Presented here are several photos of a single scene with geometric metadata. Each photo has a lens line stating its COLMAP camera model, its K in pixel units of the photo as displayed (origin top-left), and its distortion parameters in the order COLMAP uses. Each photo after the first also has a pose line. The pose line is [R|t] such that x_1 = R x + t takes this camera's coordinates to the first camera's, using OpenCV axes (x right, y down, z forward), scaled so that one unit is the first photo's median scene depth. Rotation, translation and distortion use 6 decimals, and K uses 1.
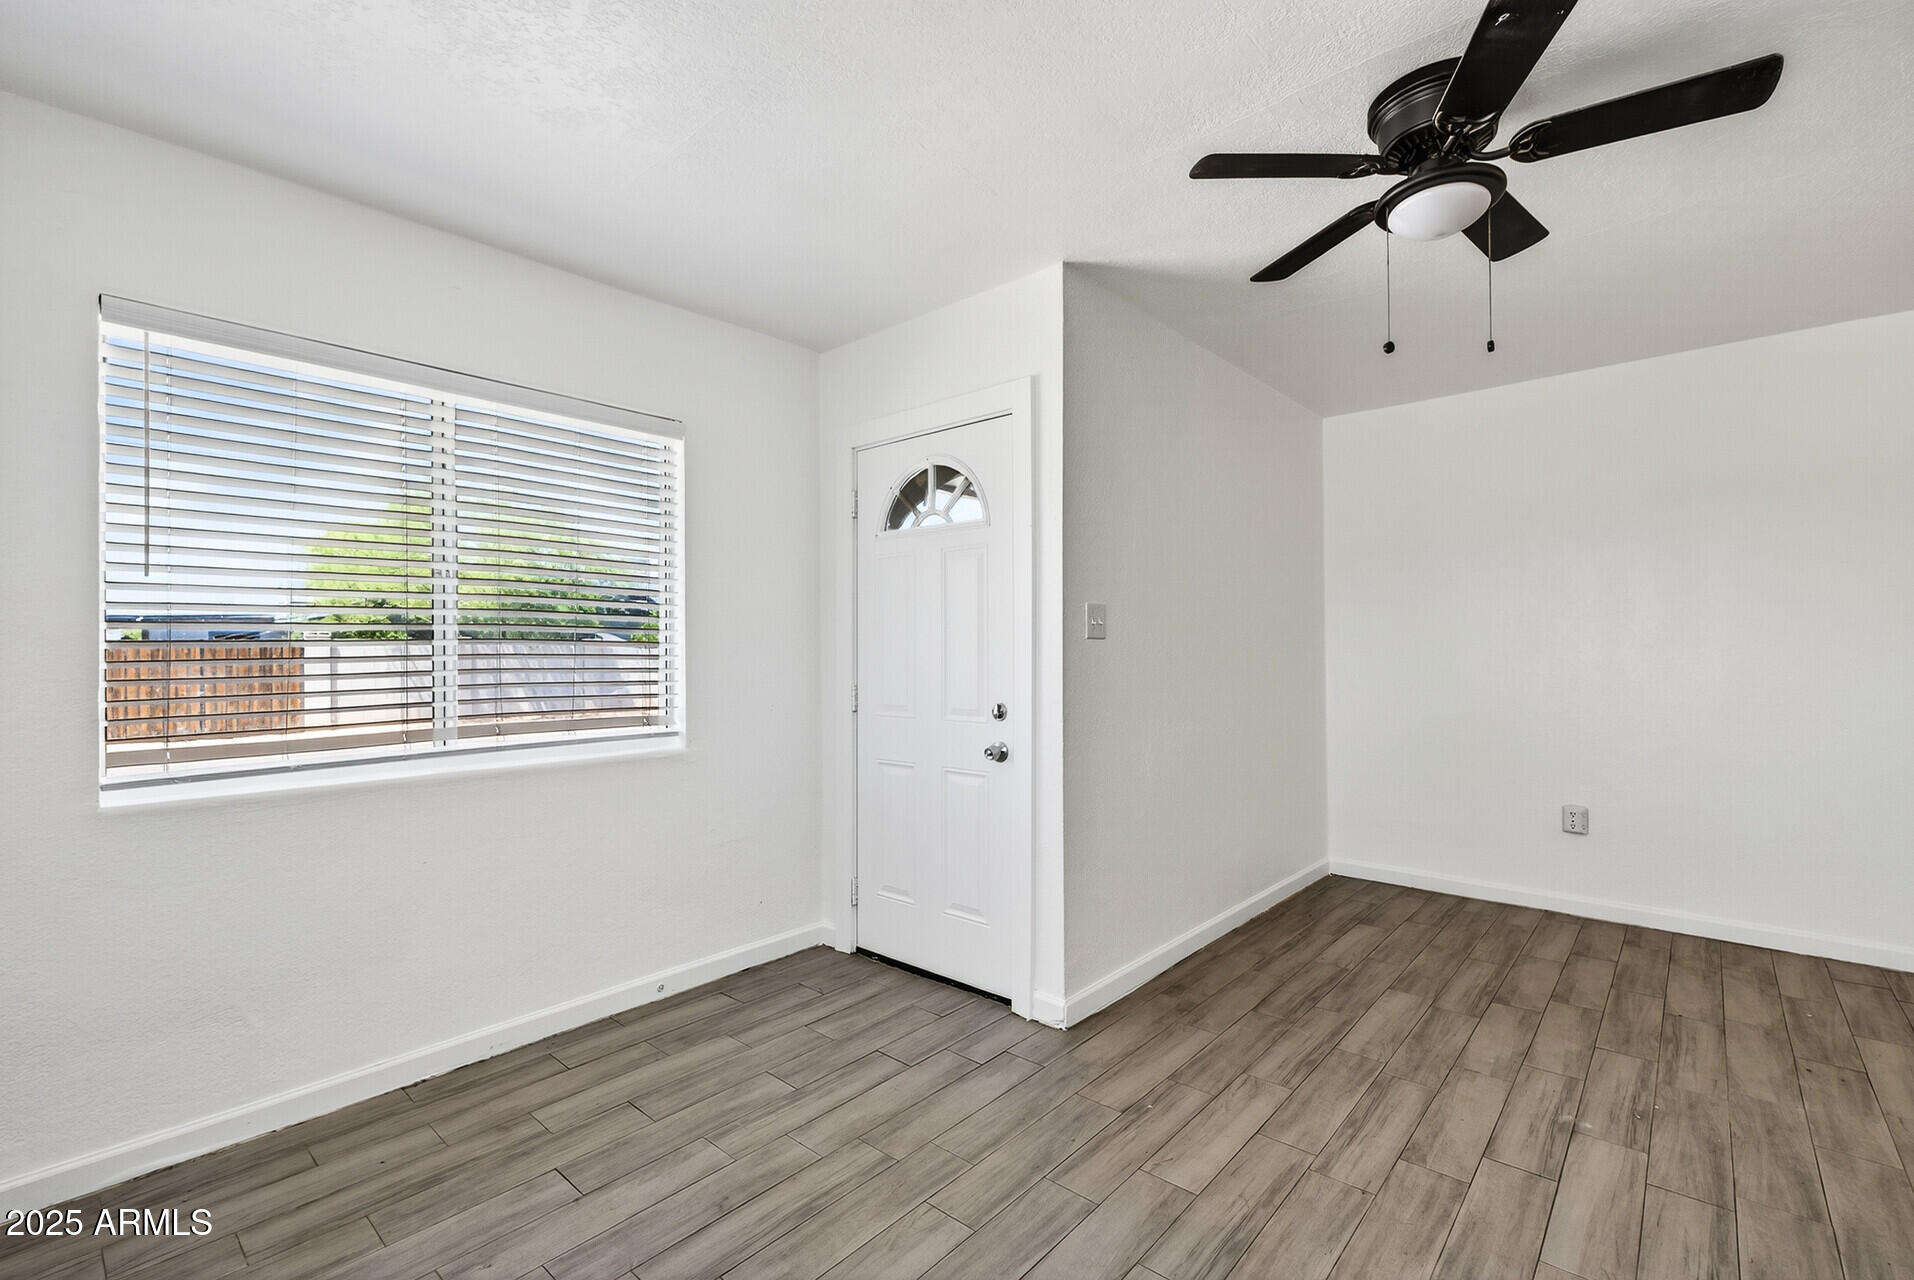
lens RADIAL K [[827.7, 0, 960.0], [0, 827.7, 646.7], [0, 0, 1]] dist [0.006888, -0.000822]
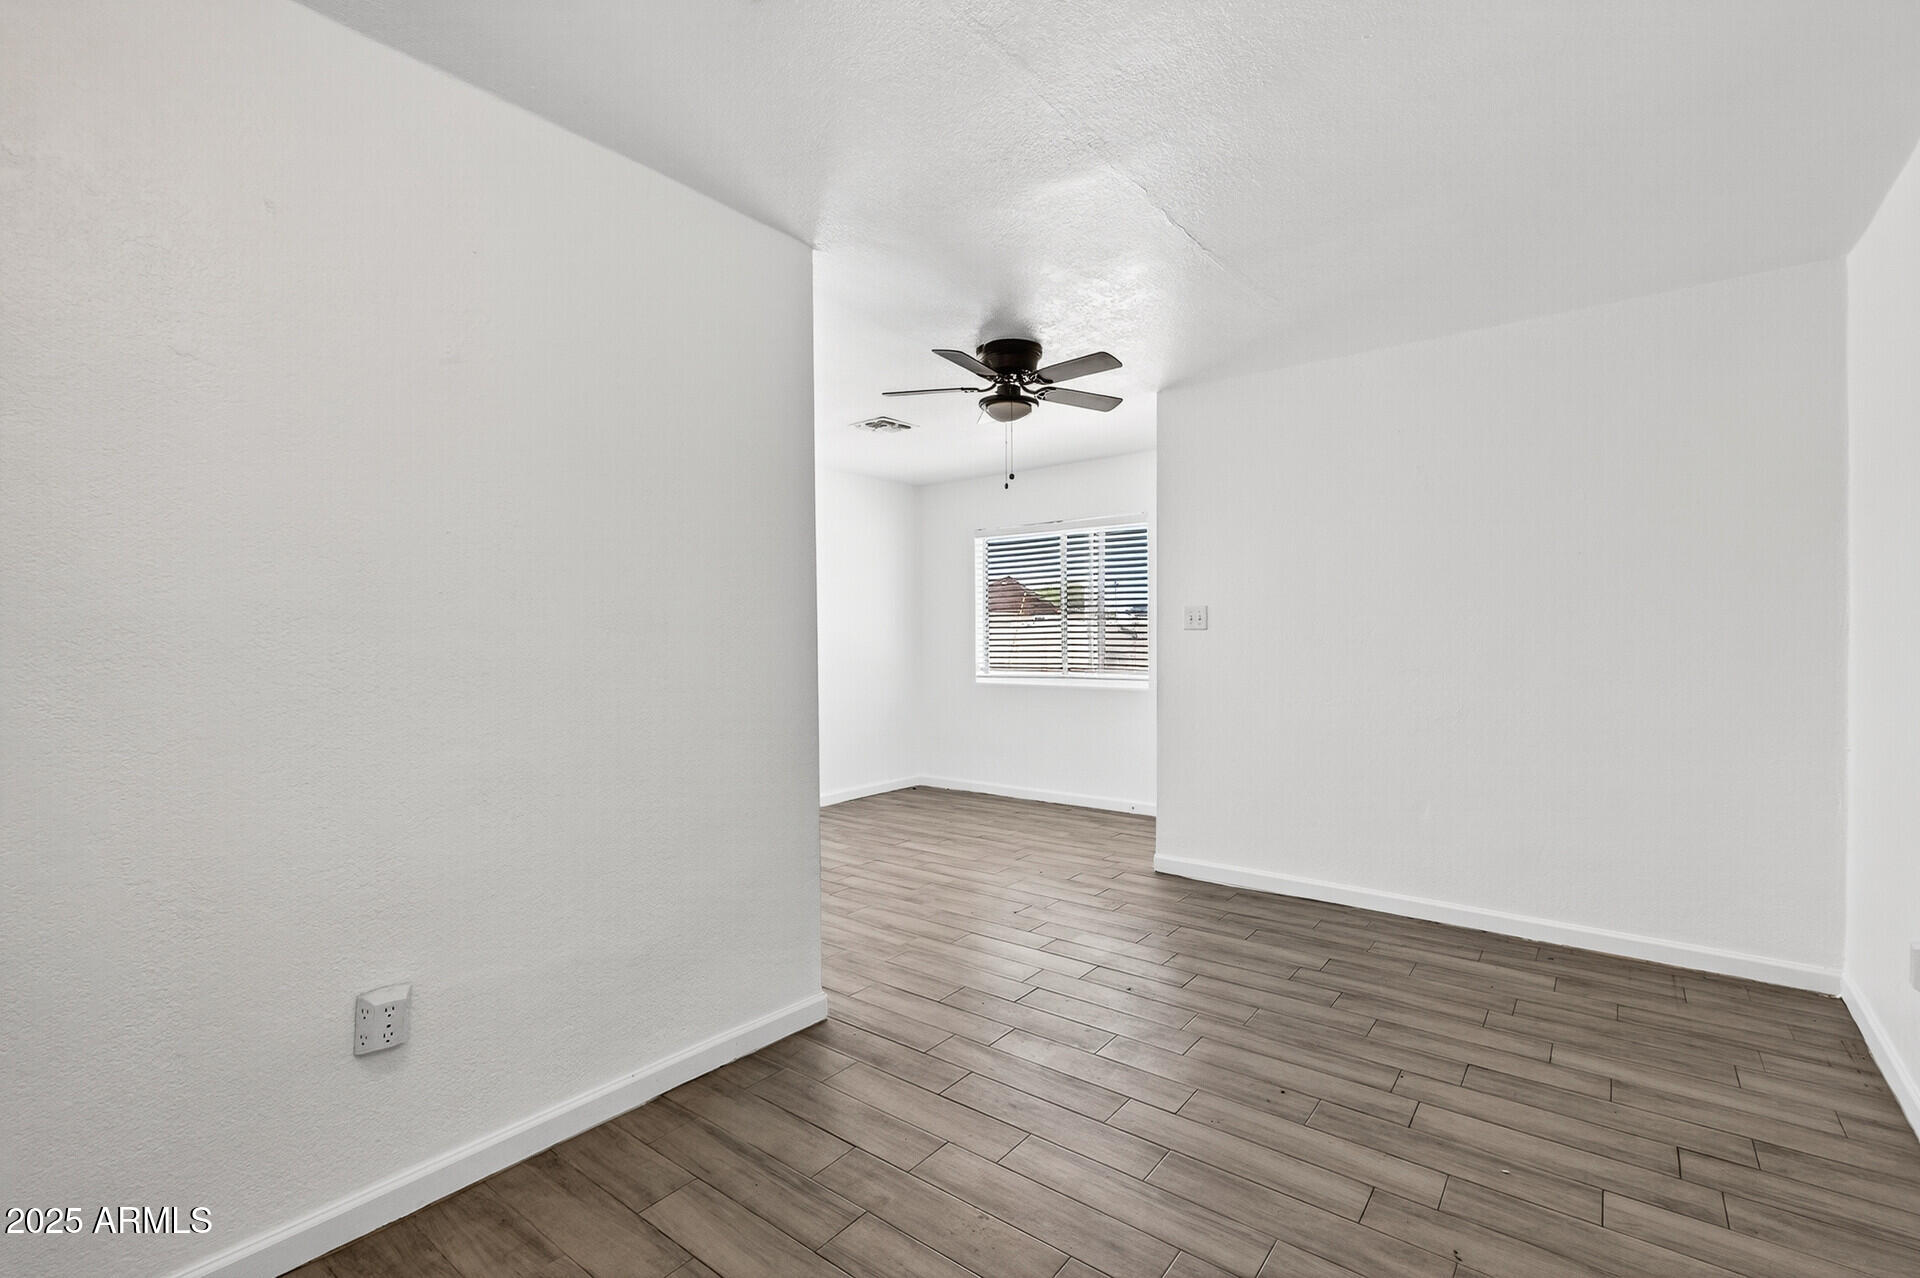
lens RADIAL K [[852.8, 0, 974.7], [0, 852.8, 642.6], [0, 0, 1]] dist [0.003053, 0.000130]
pose [[0.066819, 0.006296, -0.997745, 1.591791], [0.005435, 0.999963, 0.006674, 0.007351], [0.997750, -0.005868, 0.066782, 0.499645]]
